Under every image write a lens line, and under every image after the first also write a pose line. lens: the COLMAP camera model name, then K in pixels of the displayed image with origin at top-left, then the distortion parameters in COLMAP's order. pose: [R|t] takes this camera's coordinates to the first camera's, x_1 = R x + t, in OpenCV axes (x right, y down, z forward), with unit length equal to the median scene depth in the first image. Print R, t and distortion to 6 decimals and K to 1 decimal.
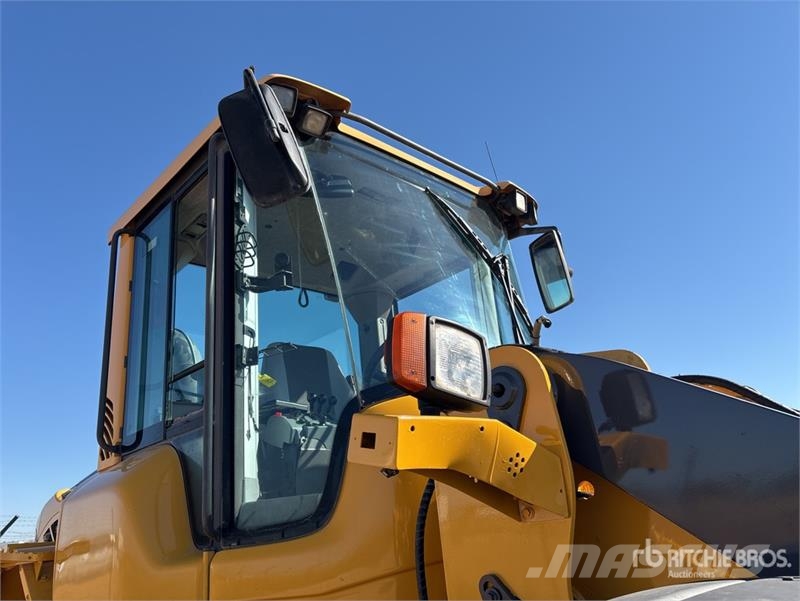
lens RADIAL K [[611.4, 0, 396.0], [0, 611.4, 301.8], [0, 0, 1]] dist [0.007961, -0.003909]
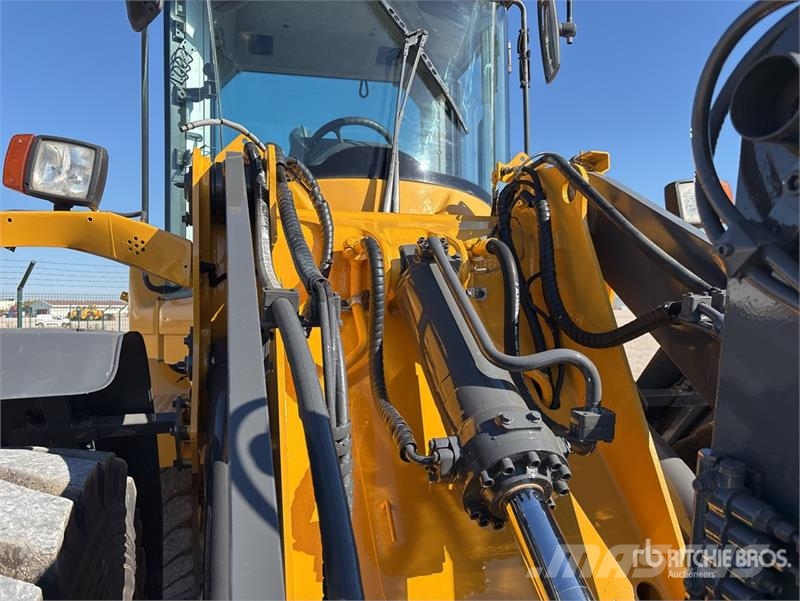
lens RADIAL K [[611.4, 0, 396.0], [0, 611.4, 301.8], [0, 0, 1]] dist [0.007961, -0.003909]
pose [[0.872682, 0.059463, -0.484655, 0.748137], [0.113607, 0.940593, 0.319967, 0.014426], [0.474889, -0.334289, 0.814083, 0.093358]]
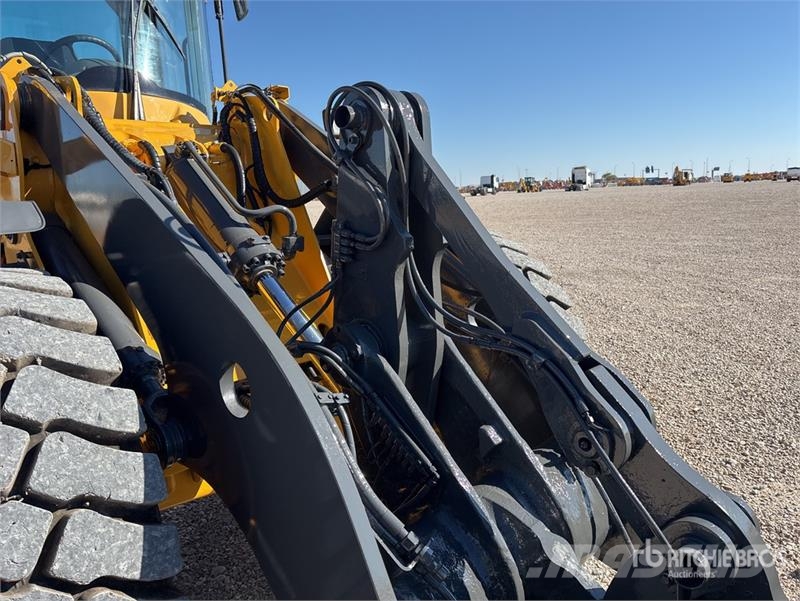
lens RADIAL K [[611.4, 0, 396.0], [0, 611.4, 301.8], [0, 0, 1]] dist [0.007961, -0.003909]
pose [[0.999325, 0.032338, 0.017408, 0.816601], [-0.036715, 0.867871, 0.495432, -0.157589], [0.000914, -0.495736, 0.868473, -0.461272]]
